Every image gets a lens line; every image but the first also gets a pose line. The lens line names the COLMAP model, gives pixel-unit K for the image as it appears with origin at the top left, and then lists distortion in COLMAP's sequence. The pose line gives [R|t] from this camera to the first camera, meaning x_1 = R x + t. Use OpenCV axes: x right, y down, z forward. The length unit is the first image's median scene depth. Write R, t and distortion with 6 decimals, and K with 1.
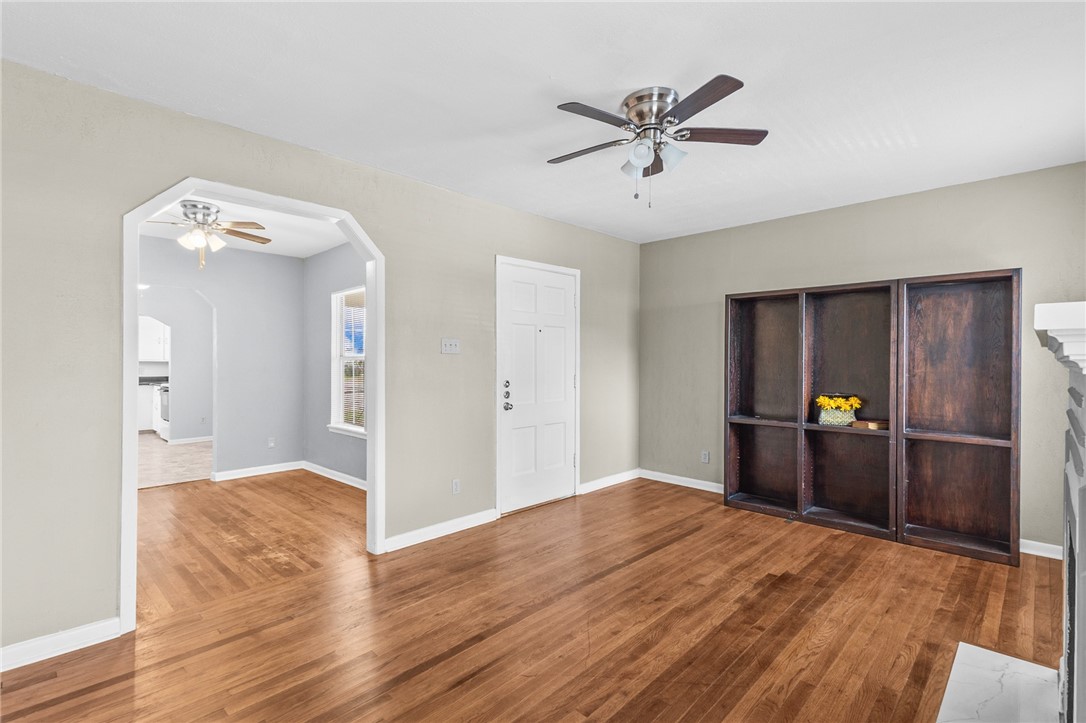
lens RADIAL K [[505.4, 0, 531.8], [0, 505.4, 365.9], [0, 0, 1]] dist [0.003453, 0.000458]
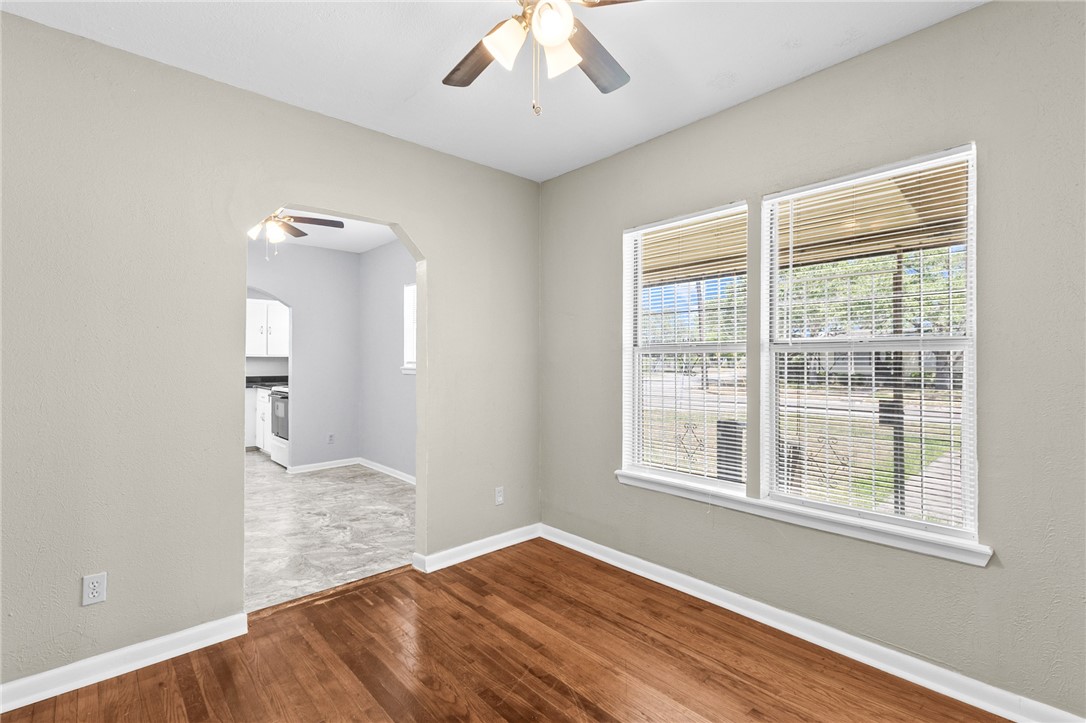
lens RADIAL K [[507.9, 0, 534.3], [0, 507.9, 355.5], [0, 0, 1]] dist [0.013570, -0.000199]
pose [[0.997246, 0.001738, -0.074150, -0.300539], [-0.002633, 0.999925, -0.011970, -0.000917], [0.074124, 0.012132, 0.997175, 0.292392]]
